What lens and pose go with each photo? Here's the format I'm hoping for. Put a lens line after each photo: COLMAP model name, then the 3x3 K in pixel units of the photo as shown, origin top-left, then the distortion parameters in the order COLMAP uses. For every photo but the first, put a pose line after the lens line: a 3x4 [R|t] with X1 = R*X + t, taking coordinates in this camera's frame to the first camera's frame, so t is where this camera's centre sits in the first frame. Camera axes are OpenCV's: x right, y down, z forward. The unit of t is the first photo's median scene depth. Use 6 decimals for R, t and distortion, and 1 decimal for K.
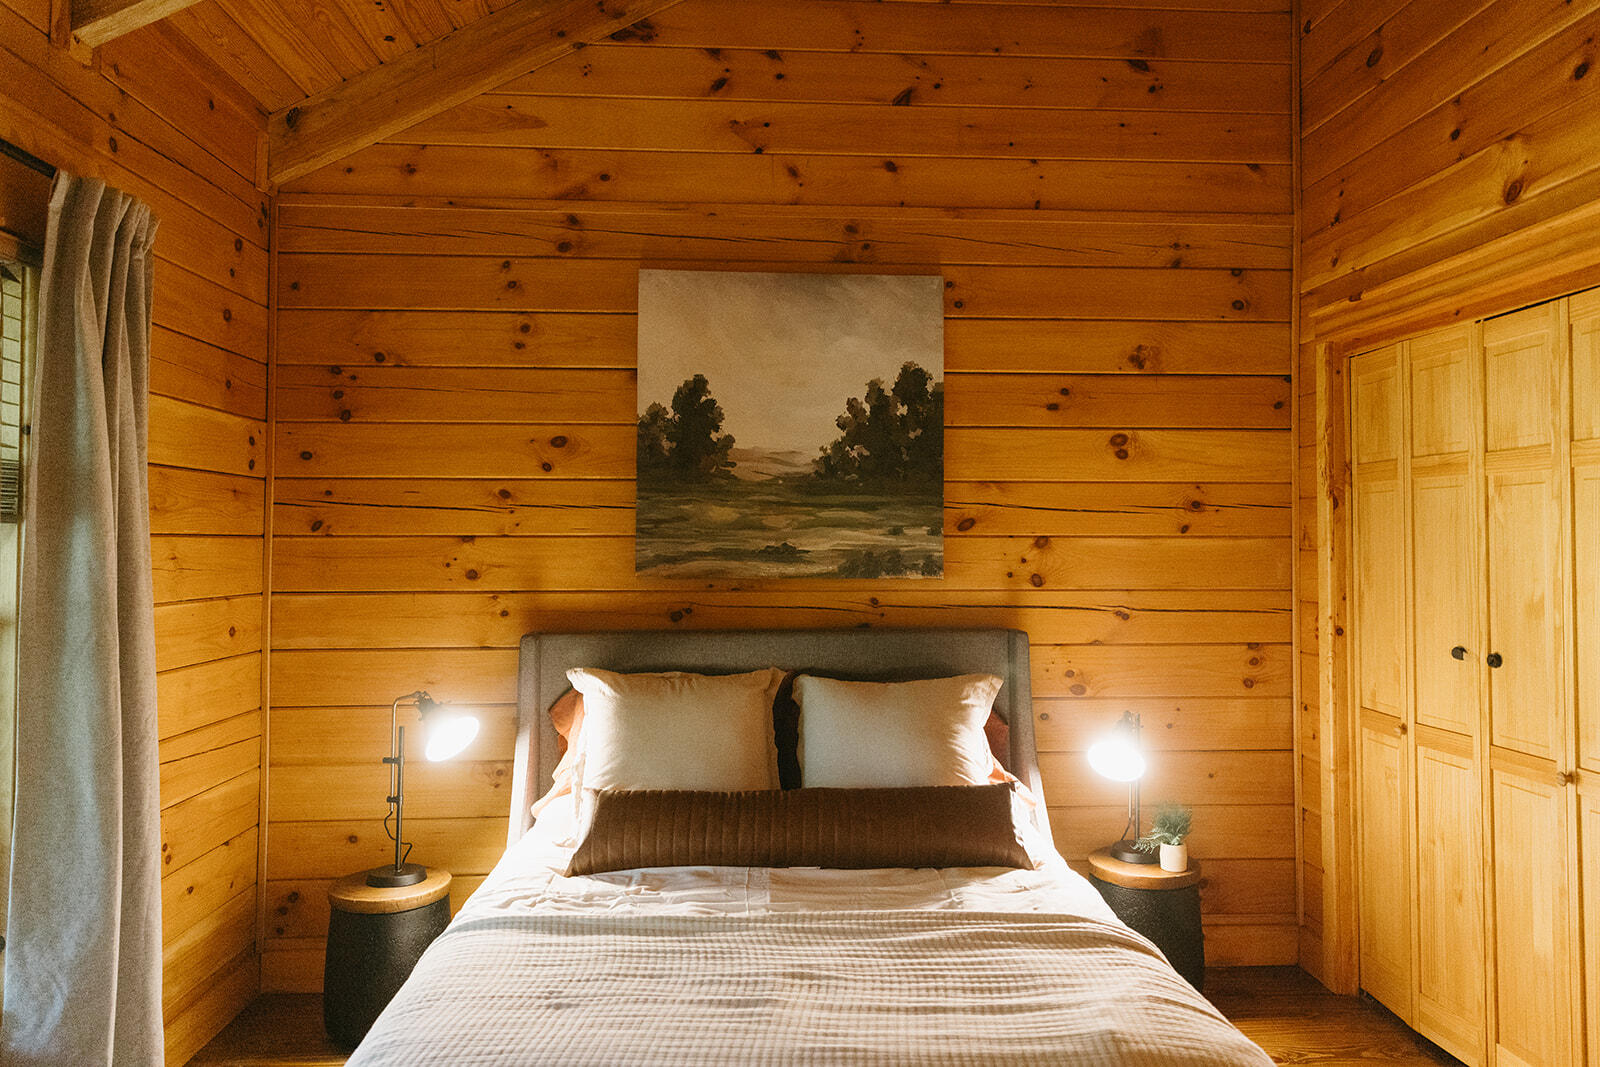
lens RADIAL K [[1112.1, 0, 803.7], [0, 1112.1, 535.8], [0, 0, 1]] dist [0.019465, -0.017123]
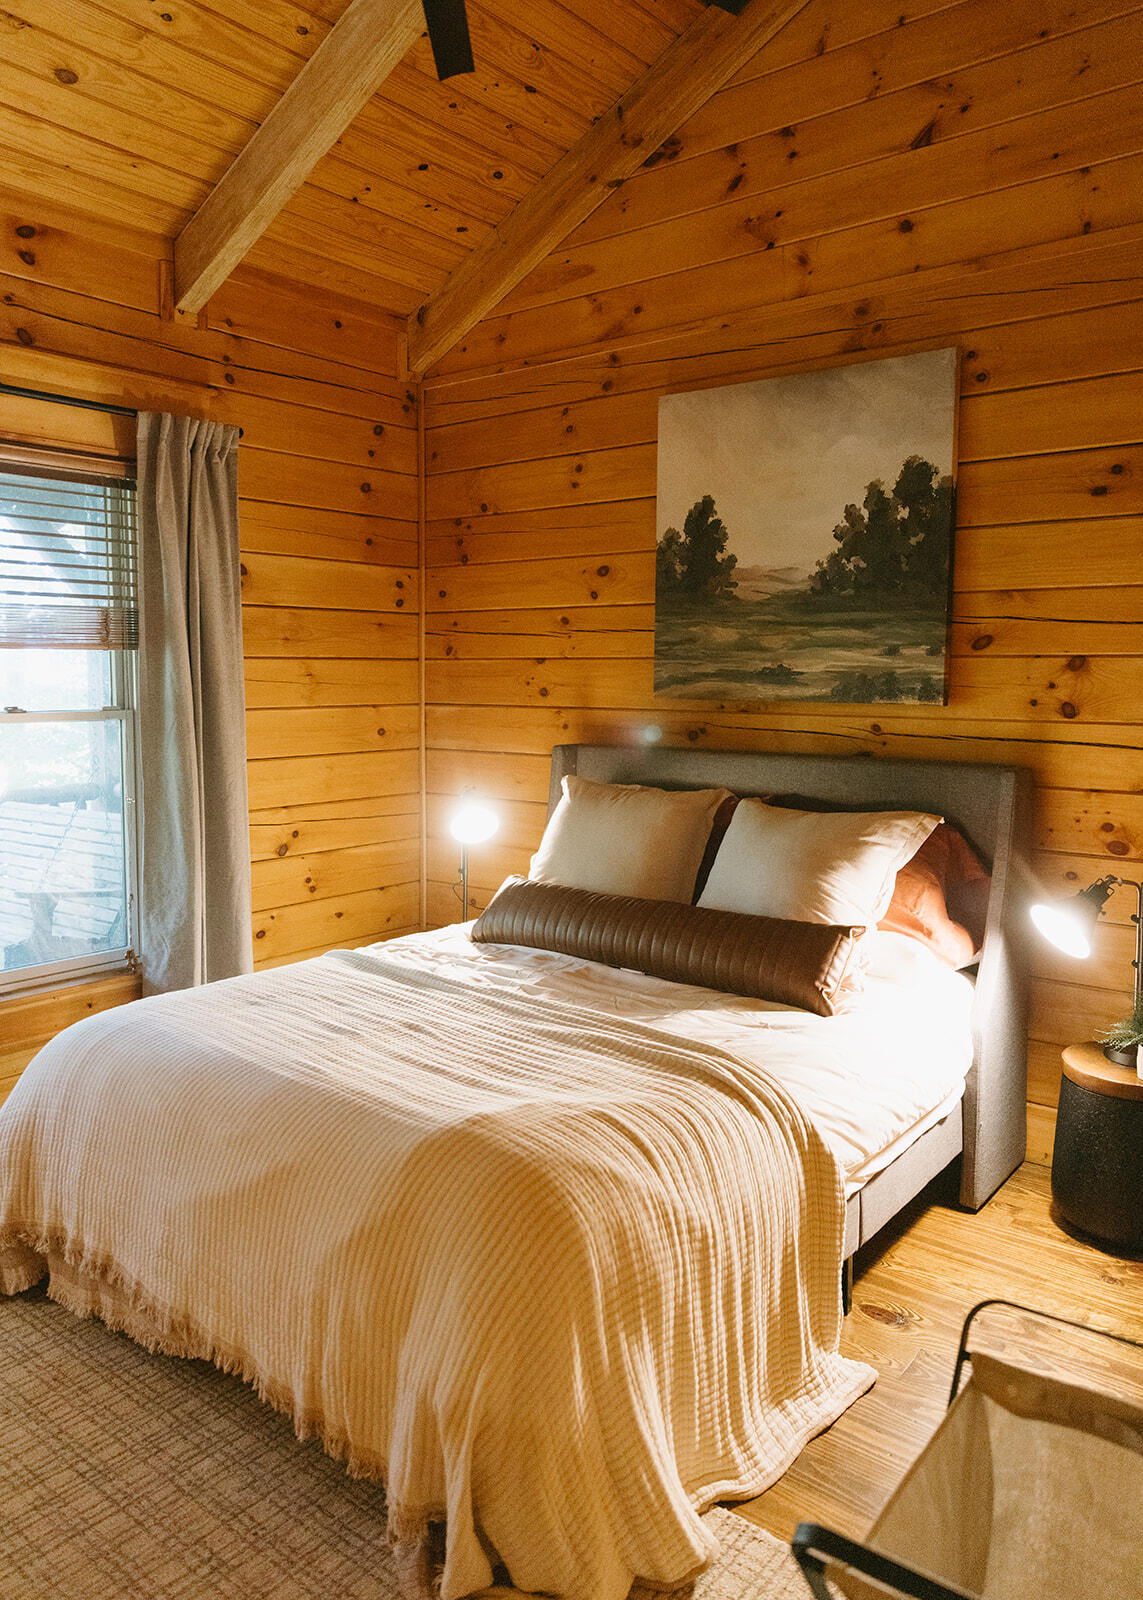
lens RADIAL K [[1147.8, 0, 570.6], [0, 1147.8, 792.4], [0, 0, 1]] dist [0.008577, 0.010074]
pose [[0.741610, 0.073551, -0.666788, 0.524734], [0.001683, 0.993764, 0.111490, 0.005448], [0.670830, -0.083804, 0.736861, 0.131903]]
